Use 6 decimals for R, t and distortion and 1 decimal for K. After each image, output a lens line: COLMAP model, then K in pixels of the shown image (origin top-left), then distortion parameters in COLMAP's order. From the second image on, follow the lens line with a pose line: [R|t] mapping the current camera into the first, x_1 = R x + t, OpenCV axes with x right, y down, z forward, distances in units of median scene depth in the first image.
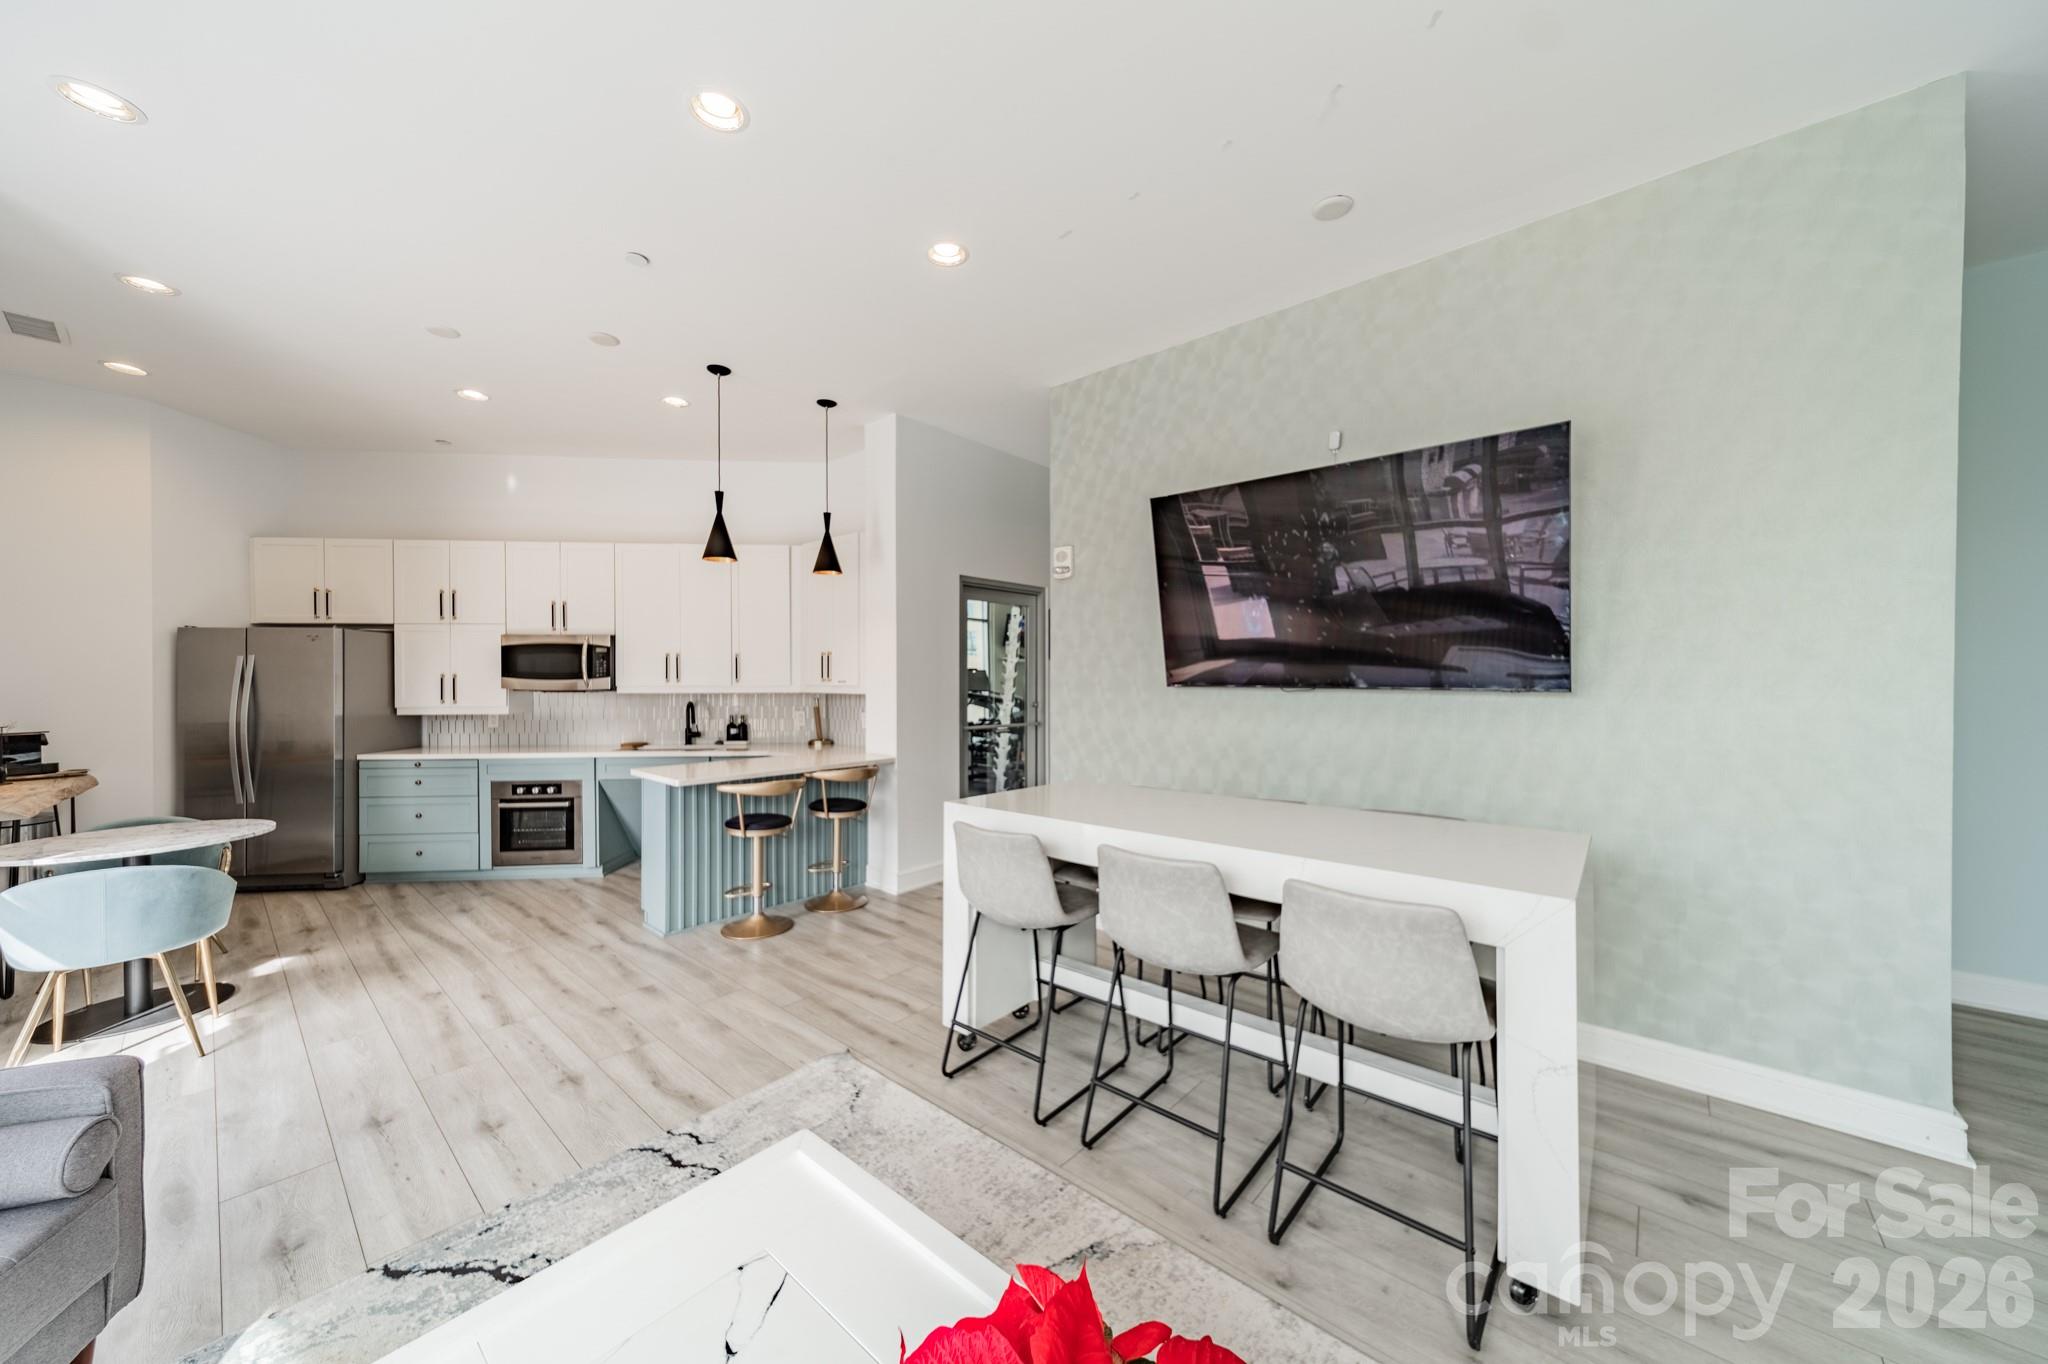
lens RADIAL K [[710.2, 0, 1035.1], [0, 710.2, 686.5], [0, 0, 1]] dist [0.002228, -0.000065]
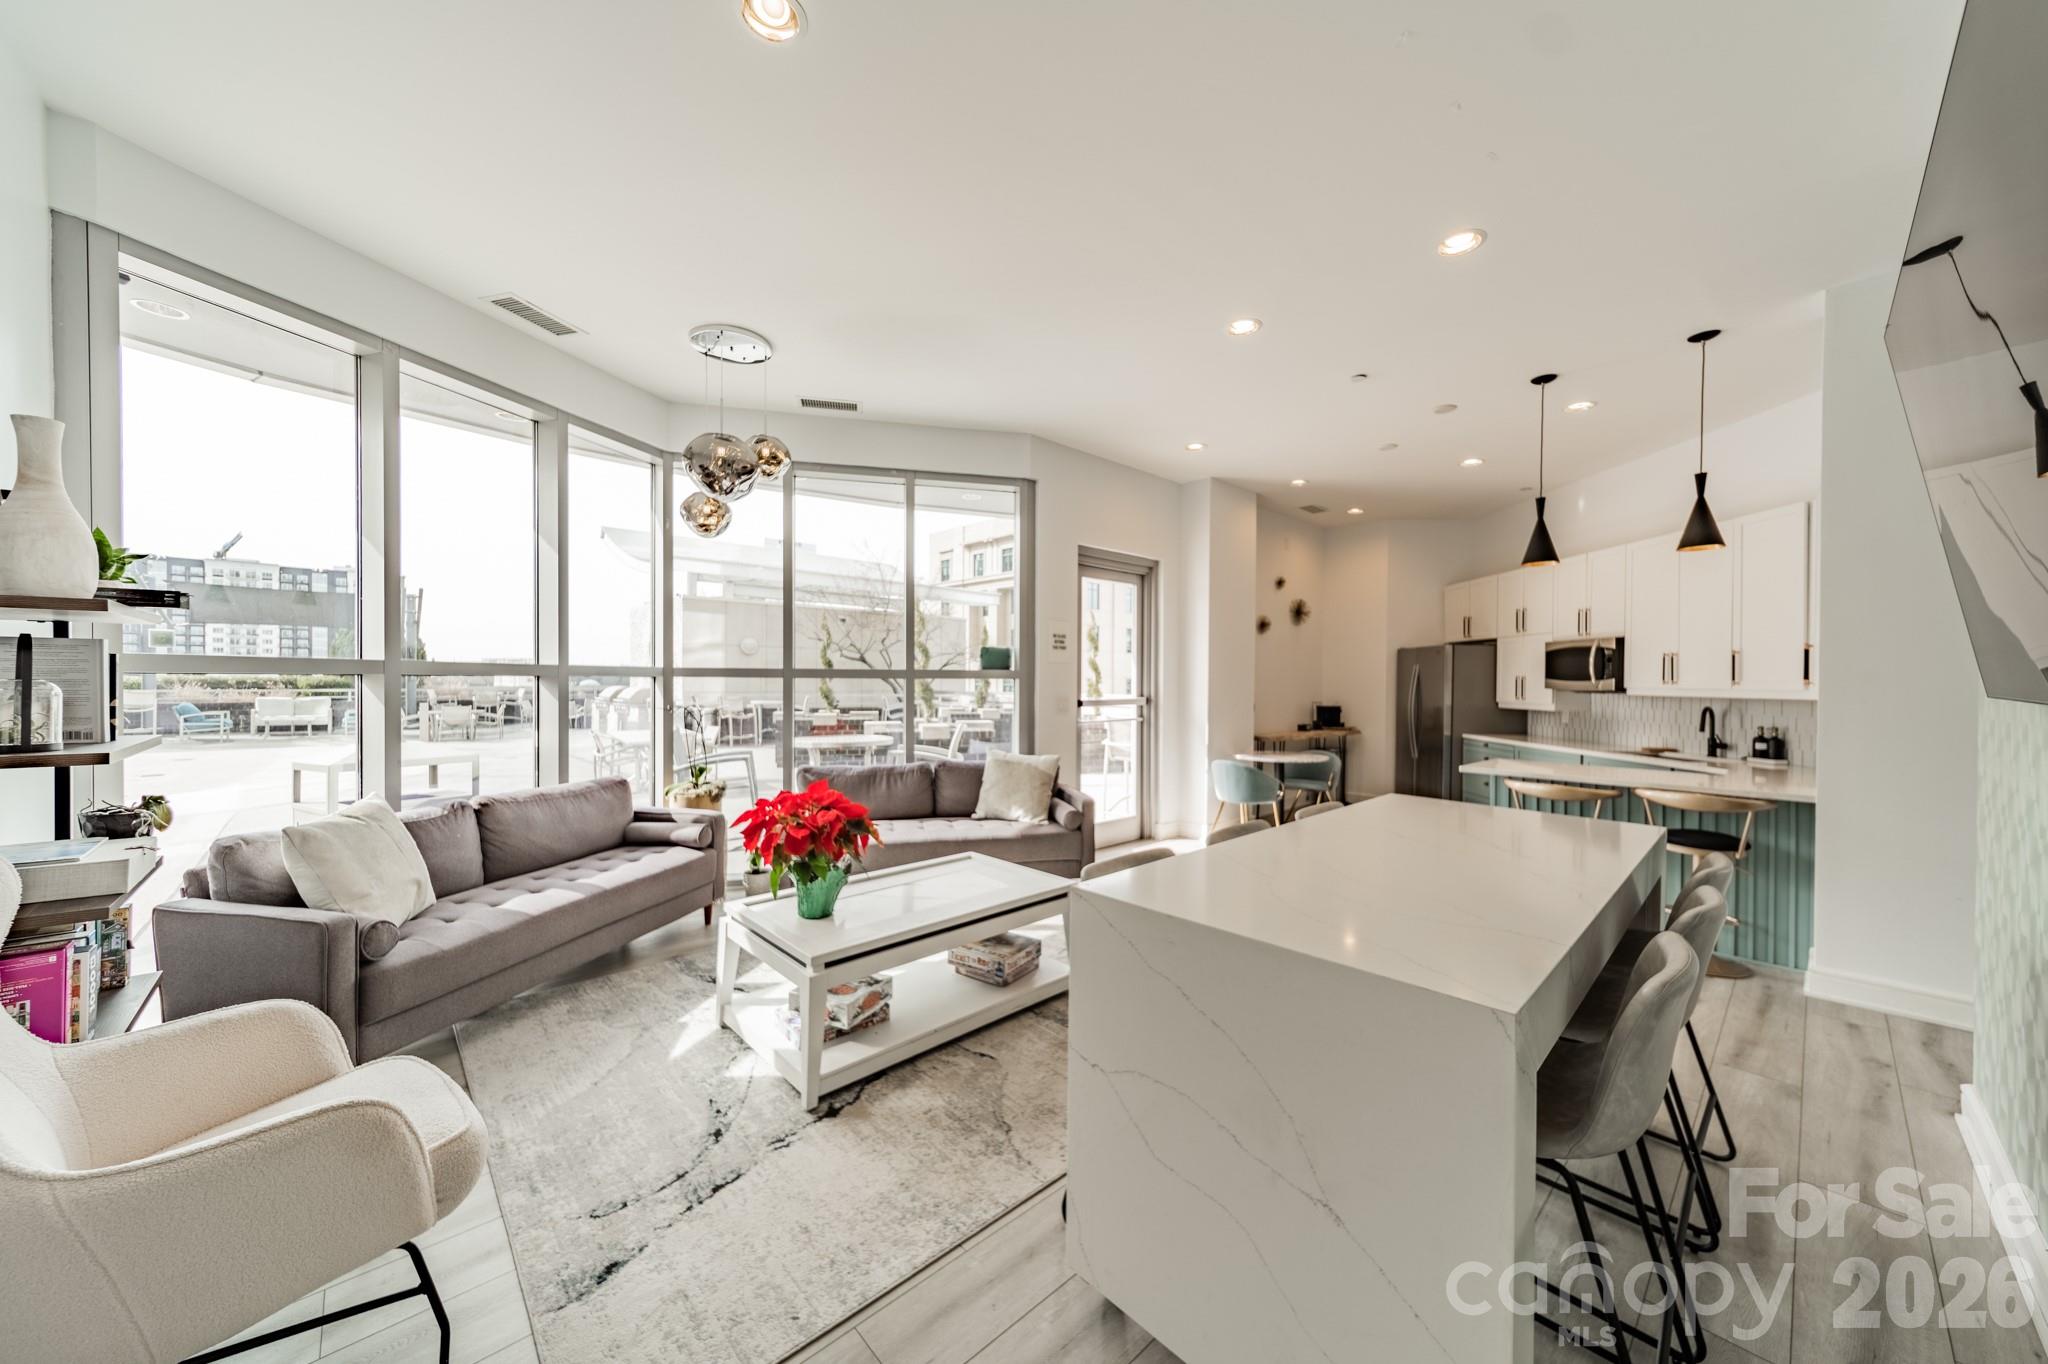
lens RADIAL K [[710.2, 0, 1035.1], [0, 710.2, 686.5], [0, 0, 1]] dist [0.002228, -0.000065]
pose [[-0.110933, 0.009626, -0.993781, 0.527978], [-0.017132, 0.999786, 0.011597, 0.000353], [0.993680, 0.018312, -0.110745, 0.310128]]
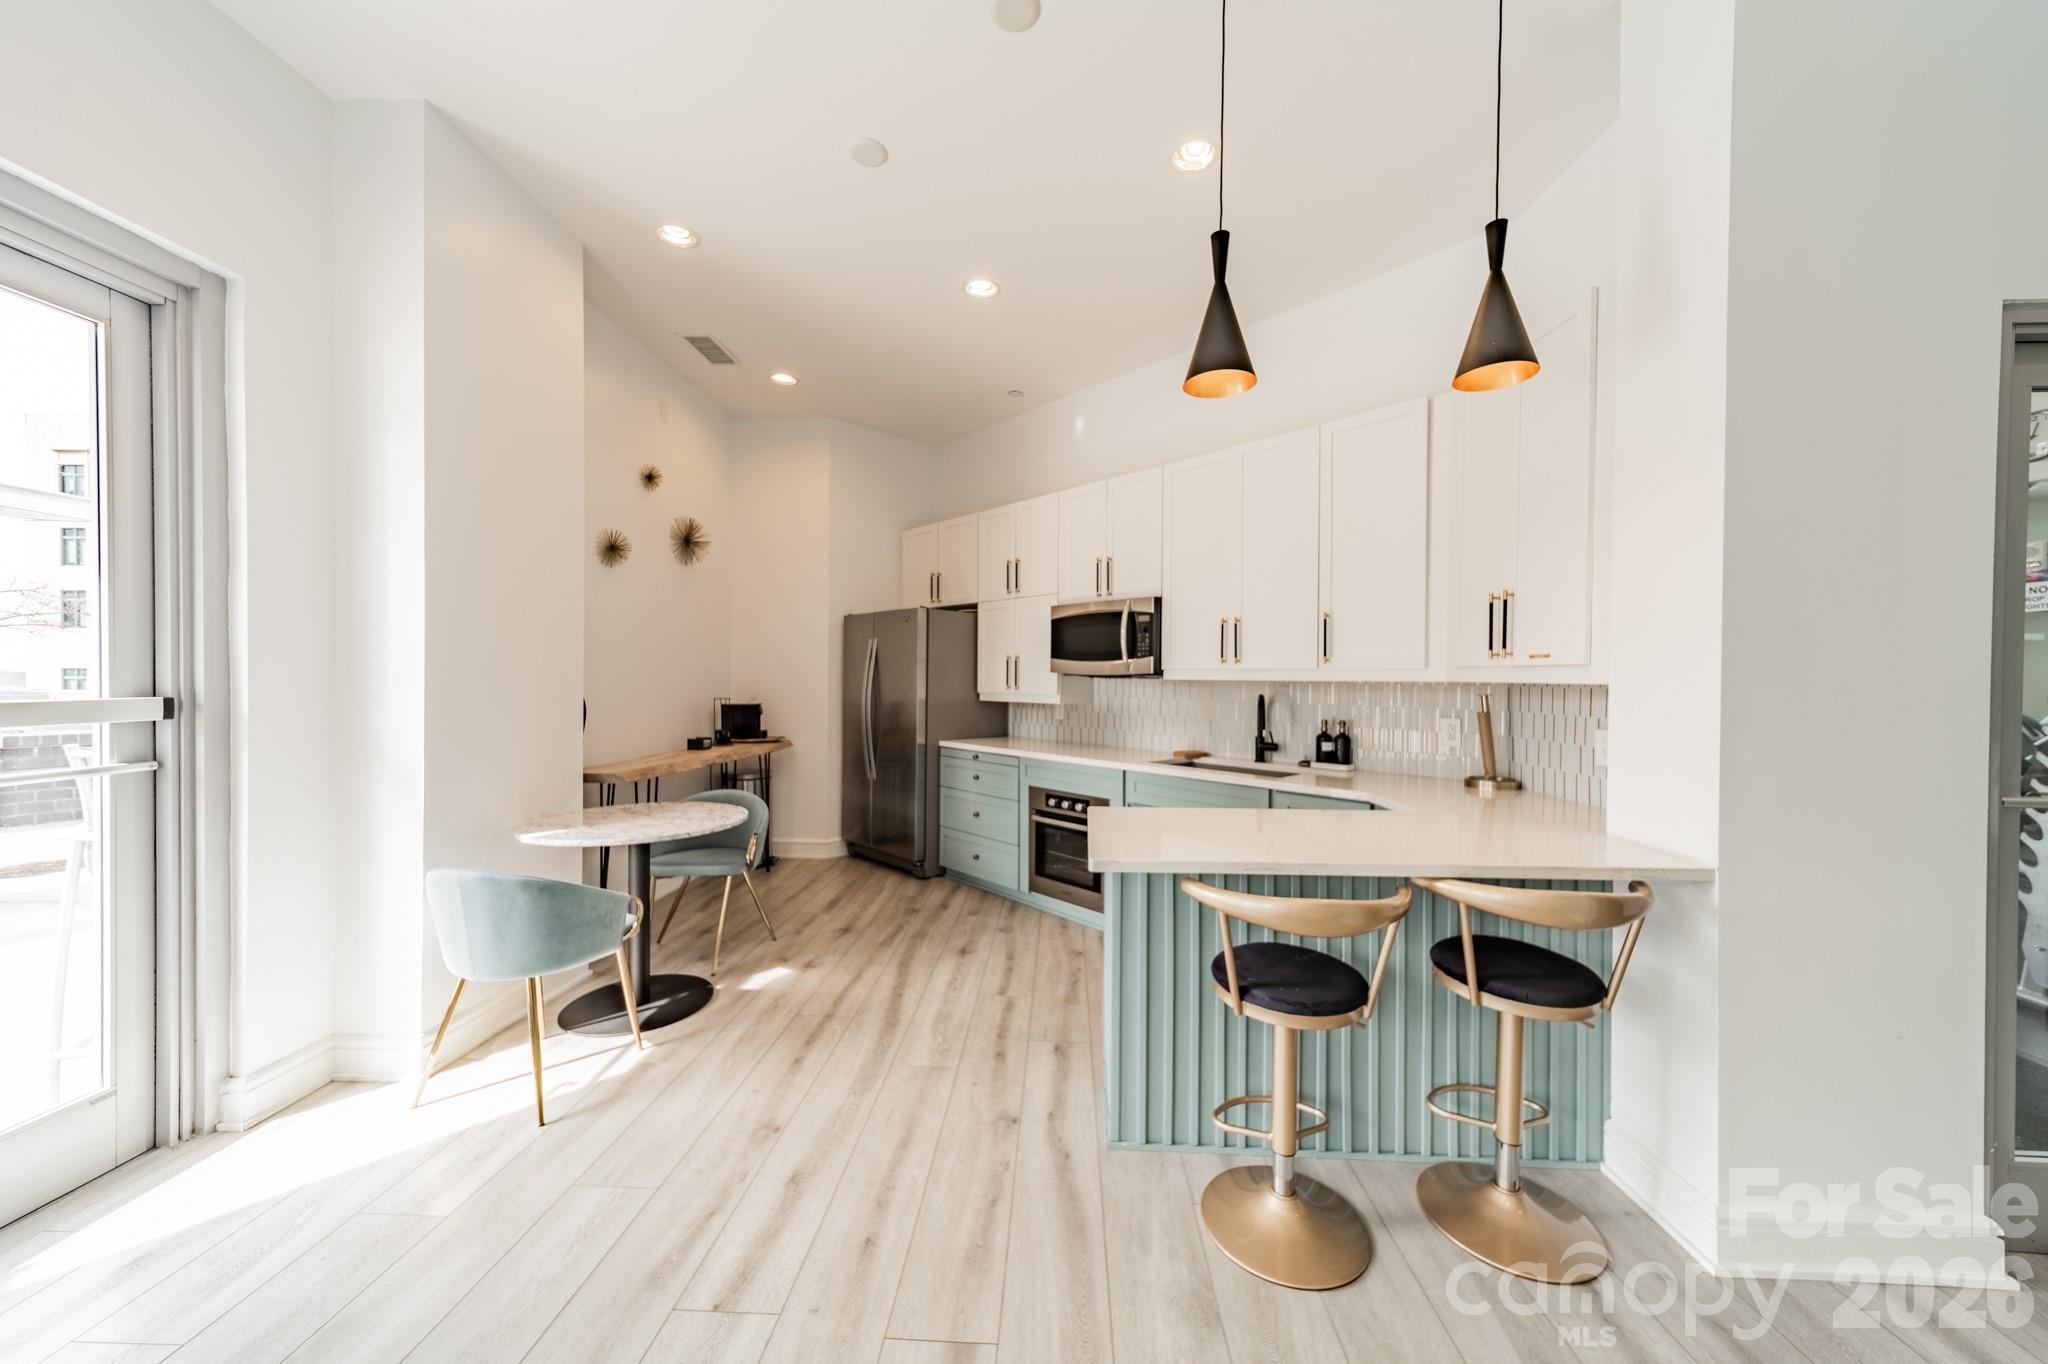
lens RADIAL K [[723.8, 0, 1026.7], [0, 723.8, 684.3], [0, 0, 1]] dist [0.002989, -0.000017]
pose [[0.616857, 0.013918, -0.786952, -0.118410], [-0.015406, 0.999866, 0.005607, 0.012964], [0.786925, 0.008665, 0.616988, 0.487618]]
